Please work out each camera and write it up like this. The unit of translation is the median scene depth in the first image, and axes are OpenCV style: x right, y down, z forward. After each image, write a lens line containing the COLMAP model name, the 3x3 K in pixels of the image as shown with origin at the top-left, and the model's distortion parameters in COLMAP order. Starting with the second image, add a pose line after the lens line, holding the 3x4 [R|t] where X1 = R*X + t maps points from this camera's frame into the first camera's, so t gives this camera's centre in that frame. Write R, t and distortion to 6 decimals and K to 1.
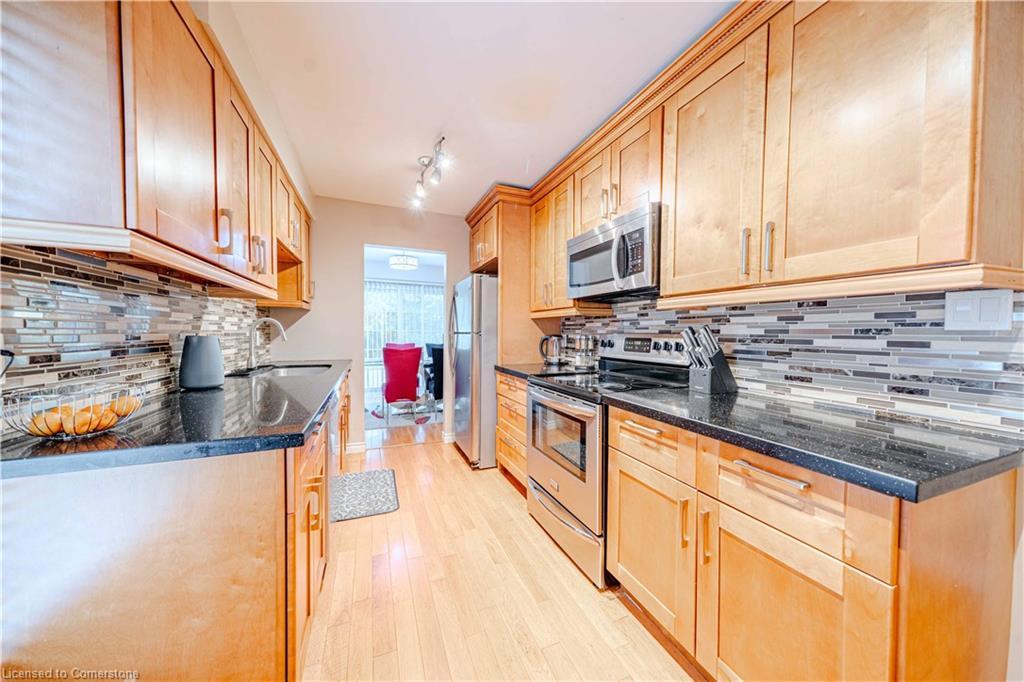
lens RADIAL K [[344.2, 0, 511.2], [0, 344.2, 338.7], [0, 0, 1]] dist [0.010139, -0.000858]
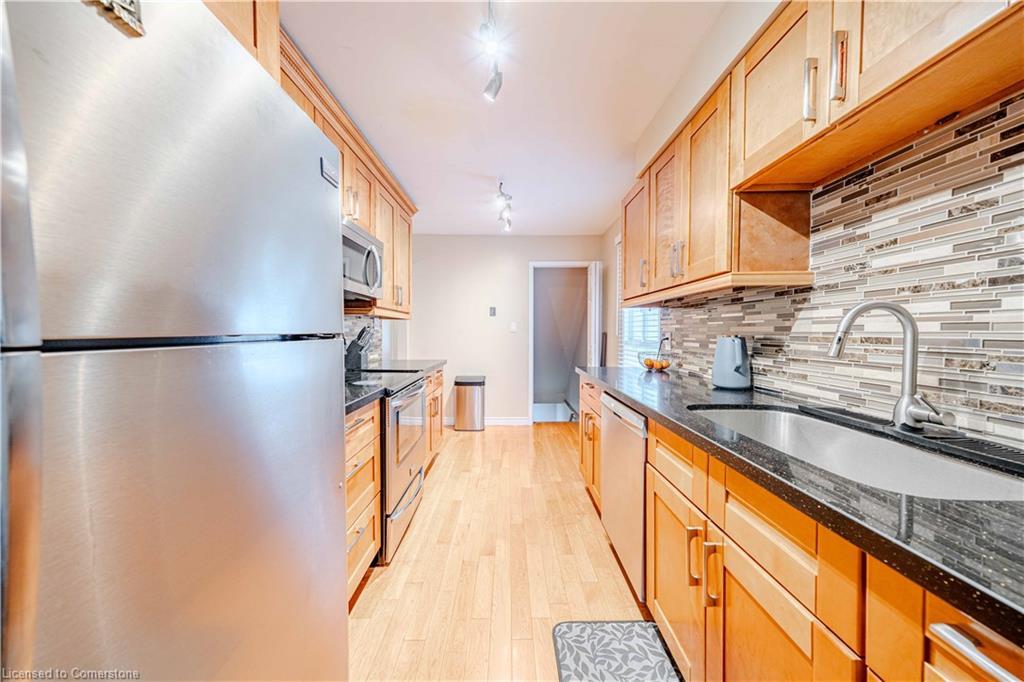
lens RADIAL K [[344.2, 0, 516.1], [0, 344.2, 338.8], [0, 0, 1]] dist [0.010139, -0.000858]
pose [[-0.933275, -0.014082, 0.358888, -0.686981], [0.000998, 0.999126, 0.041799, -0.049211], [-0.359162, 0.039368, -0.932444, 2.256639]]
